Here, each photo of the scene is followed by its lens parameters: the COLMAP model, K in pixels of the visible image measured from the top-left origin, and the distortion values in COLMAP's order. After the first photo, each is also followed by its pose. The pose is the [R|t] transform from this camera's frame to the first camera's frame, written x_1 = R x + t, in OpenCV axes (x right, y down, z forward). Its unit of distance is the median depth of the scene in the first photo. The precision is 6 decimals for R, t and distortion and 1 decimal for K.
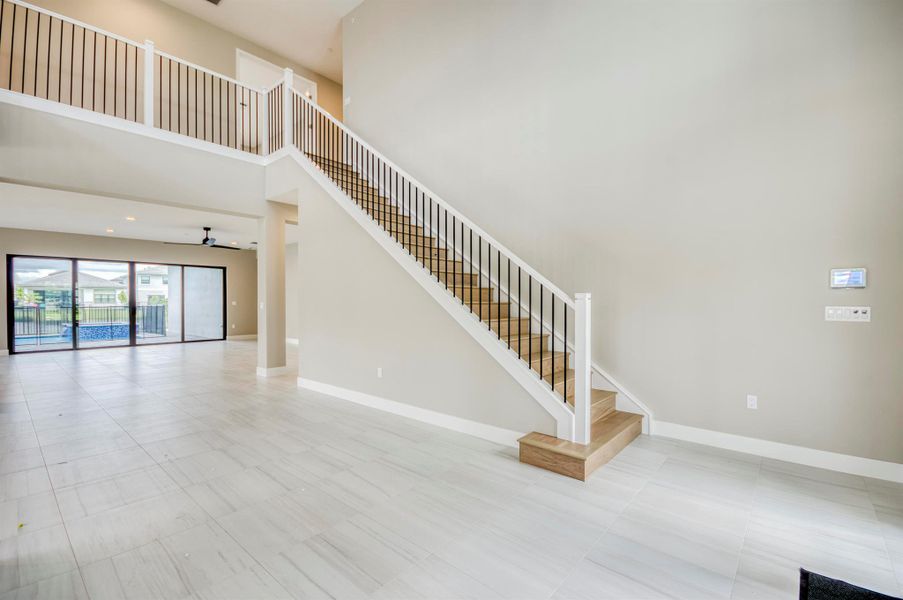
lens RADIAL K [[400.8, 0, 457.5], [0, 400.8, 303.0], [0, 0, 1]] dist [-0.001967, -0.004670]
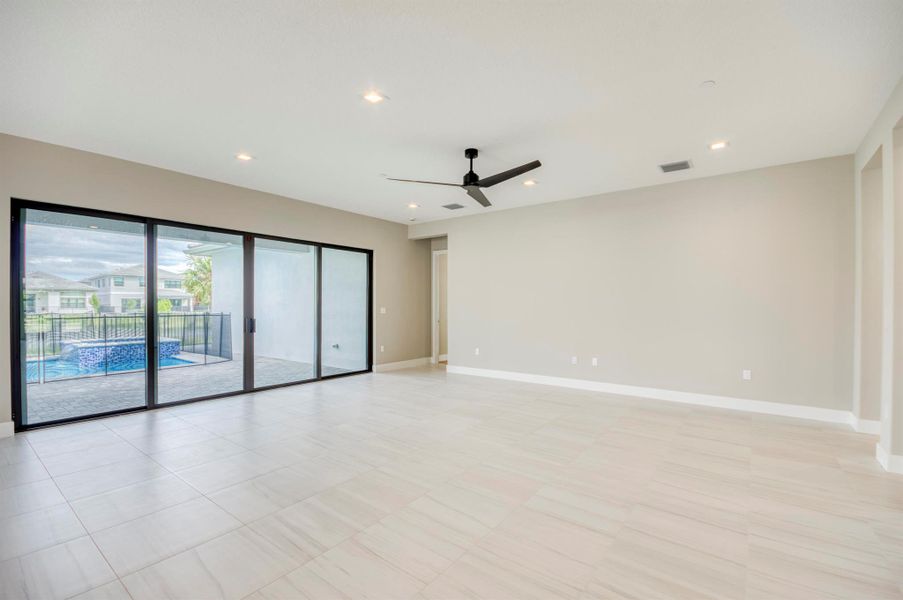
lens RADIAL K [[400.8, 0, 451.2], [0, 400.8, 300.2], [0, 0, 1]] dist [-0.001967, -0.004670]
pose [[0.997698, 0.001245, 0.067797, -0.499900], [0.000146, 0.999789, -0.020517, -0.002459], [-0.067809, 0.020480, 0.997488, 0.391078]]
